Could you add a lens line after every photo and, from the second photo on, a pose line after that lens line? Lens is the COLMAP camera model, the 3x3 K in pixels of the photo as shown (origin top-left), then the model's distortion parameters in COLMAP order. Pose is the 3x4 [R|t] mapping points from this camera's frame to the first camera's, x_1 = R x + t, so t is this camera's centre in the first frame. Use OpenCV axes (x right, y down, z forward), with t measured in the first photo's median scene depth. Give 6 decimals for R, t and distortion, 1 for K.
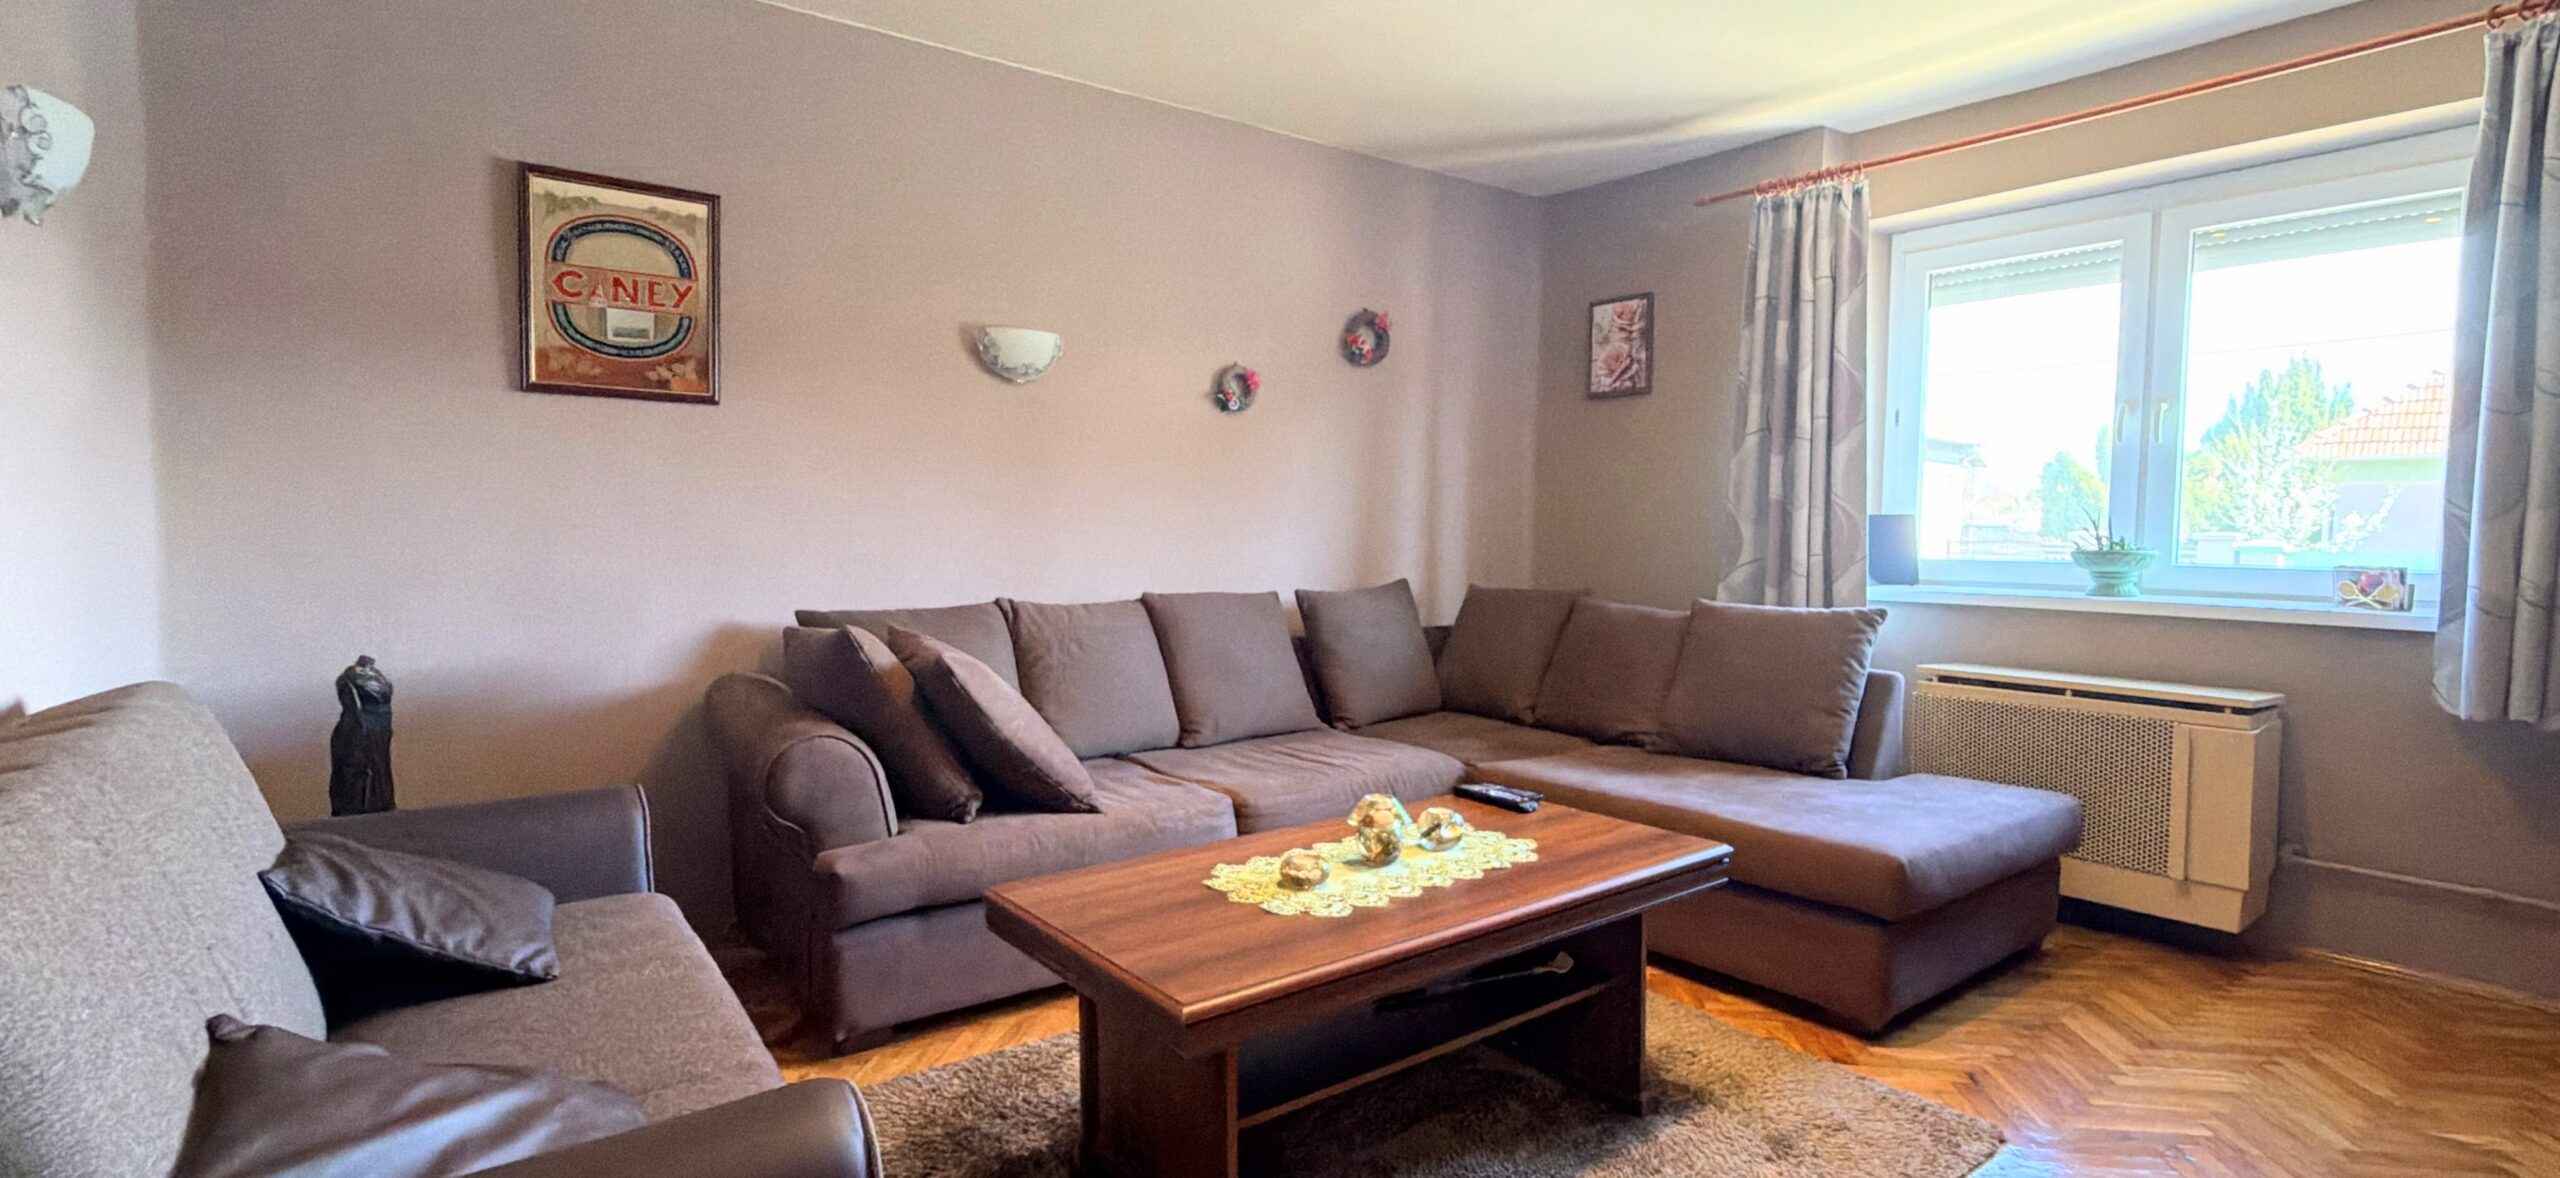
lens RADIAL K [[1158.1, 0, 1277.4], [0, 1158.1, 590.6], [0, 0, 1]] dist [0.004247, -0.002100]
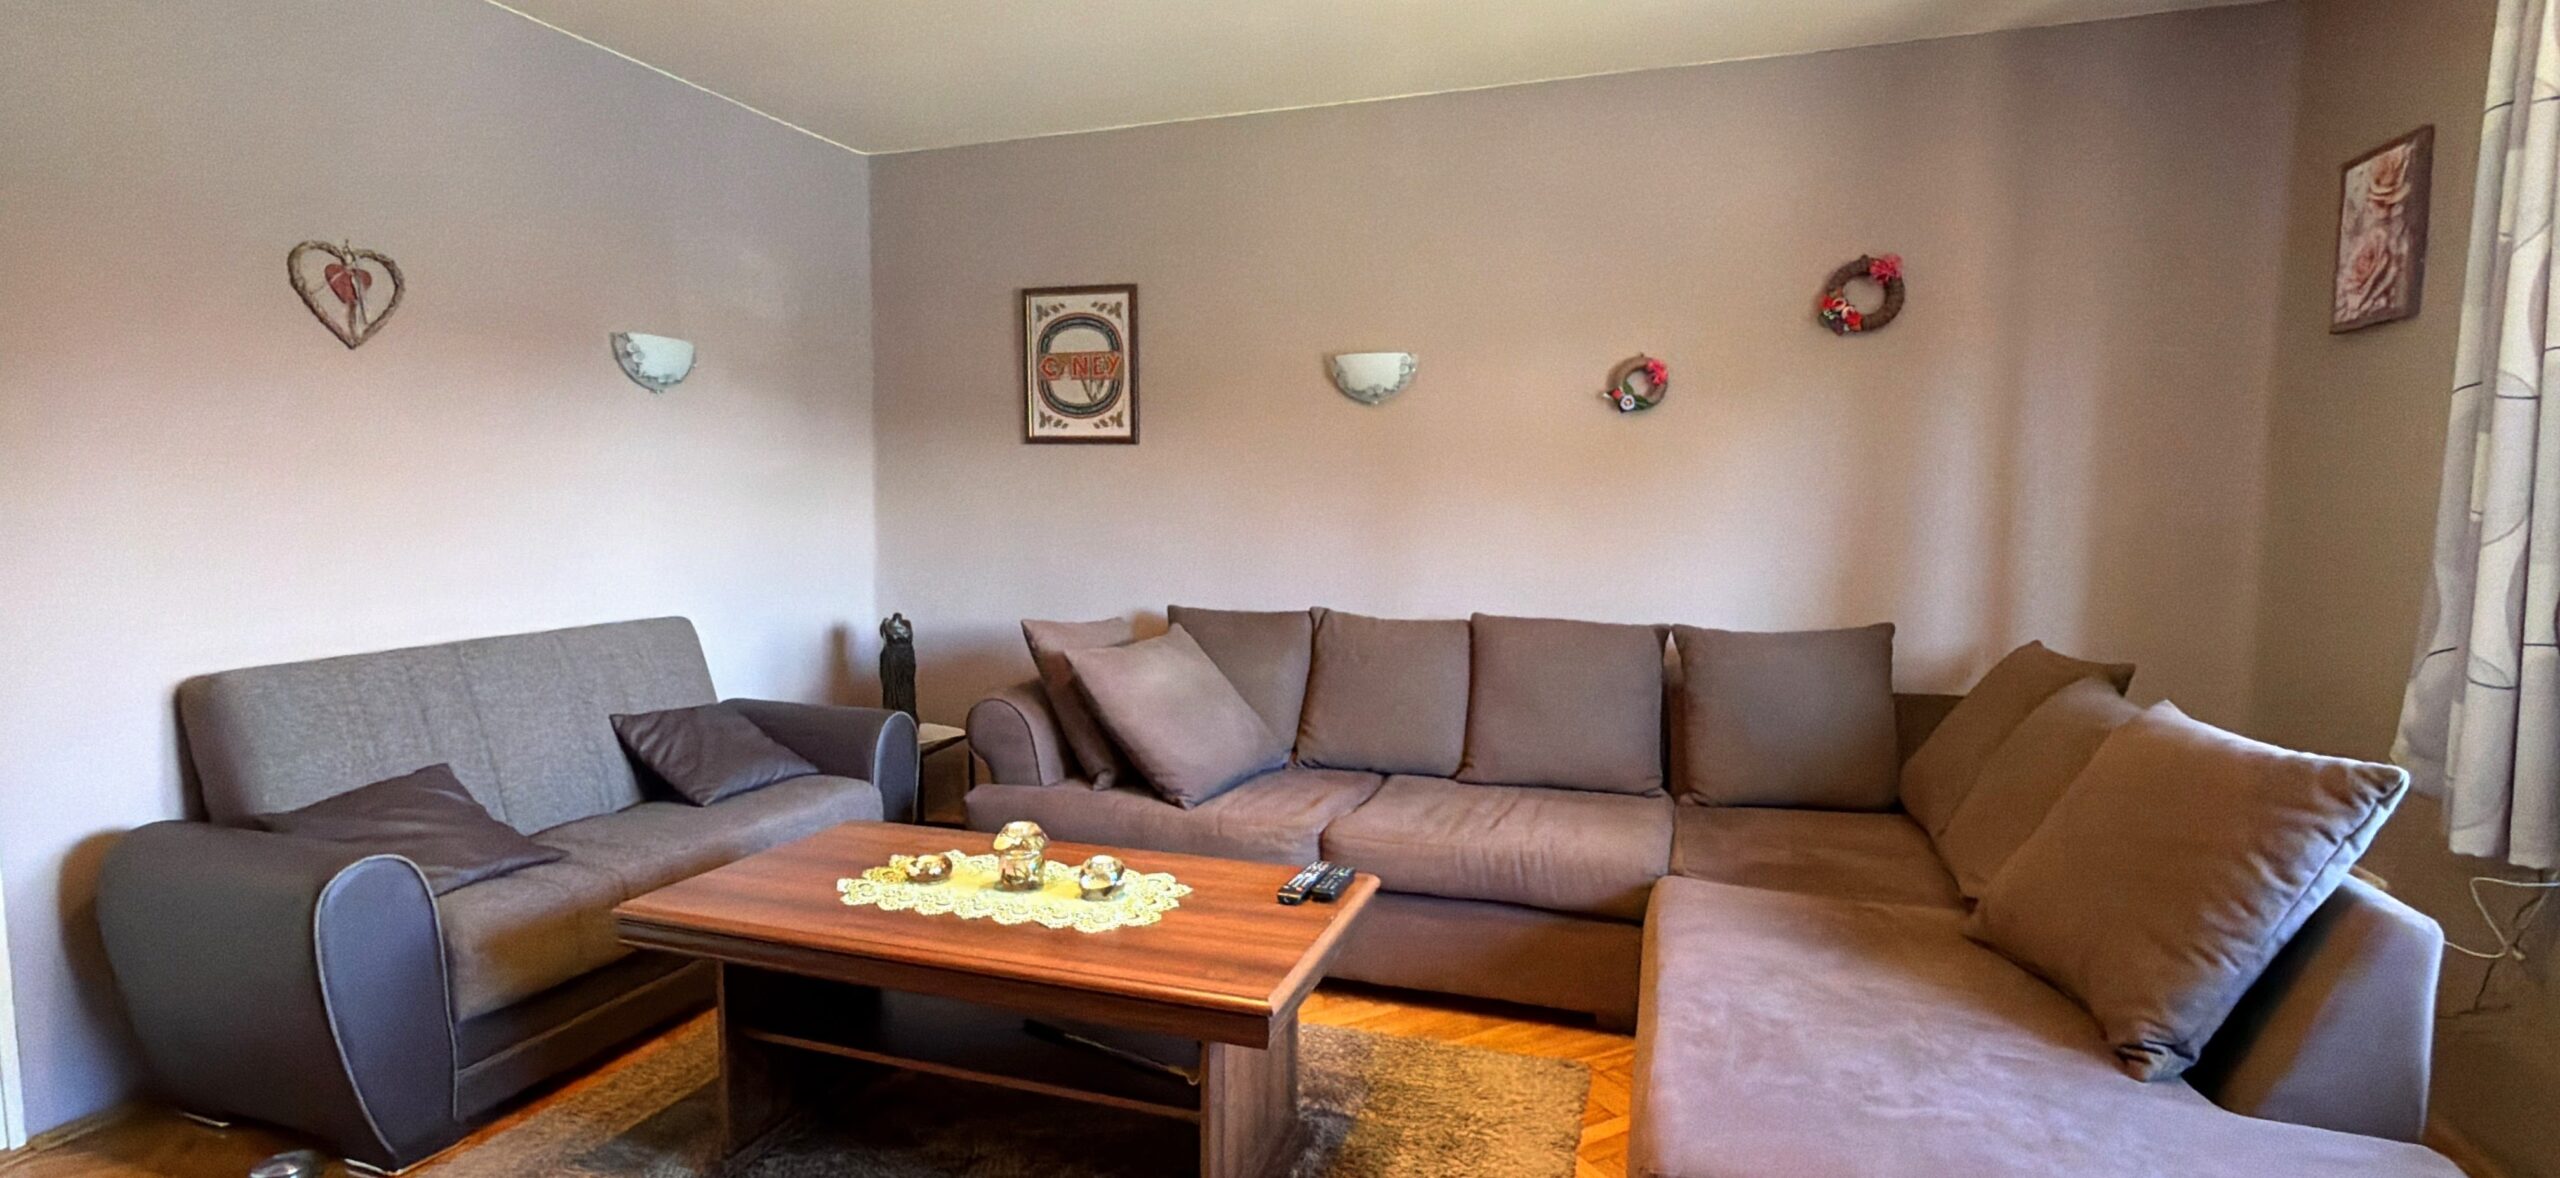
lens RADIAL K [[1158.1, 0, 1290.7], [0, 1158.1, 607.5], [0, 0, 1]] dist [0.004247, -0.002100]
pose [[0.568468, 0.074328, -0.819341, 0.635129], [-0.052759, 0.997154, 0.053853, -0.050860], [0.821012, 0.012614, 0.570772, 0.361406]]
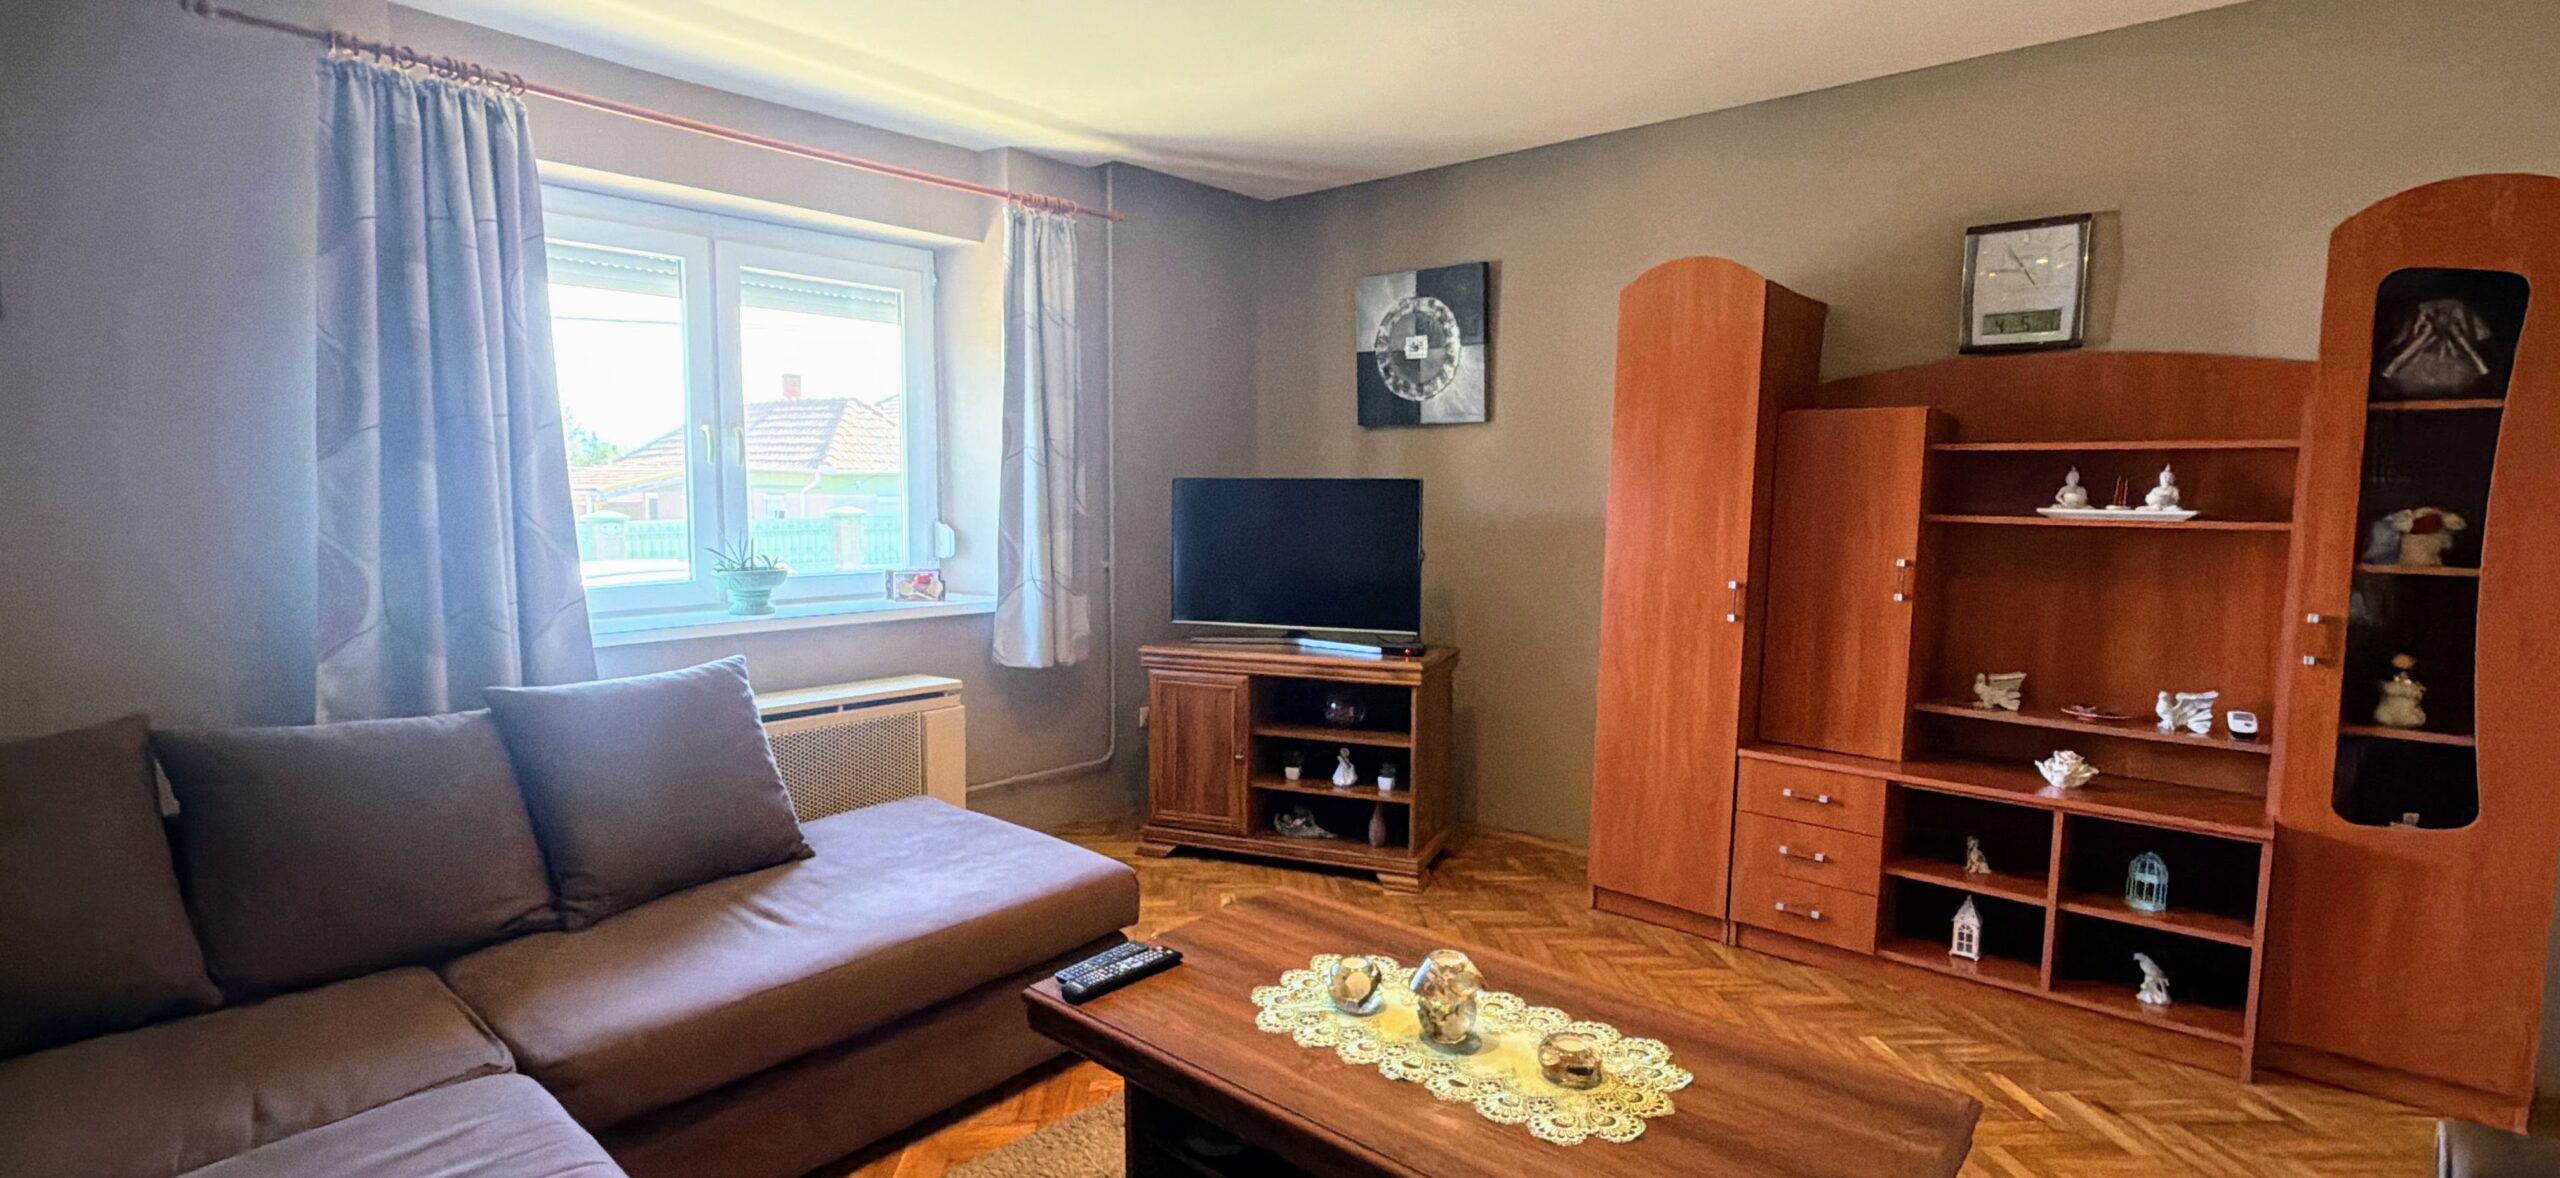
lens RADIAL K [[1158.1, 0, 1283.4], [0, 1158.1, 596.6], [0, 0, 1]] dist [0.004247, -0.002100]
pose [[-0.195635, -0.095991, 0.975968, -0.393754], [0.052722, 0.992729, 0.108208, -0.099856], [-0.979259, 0.072624, -0.189152, 0.748275]]
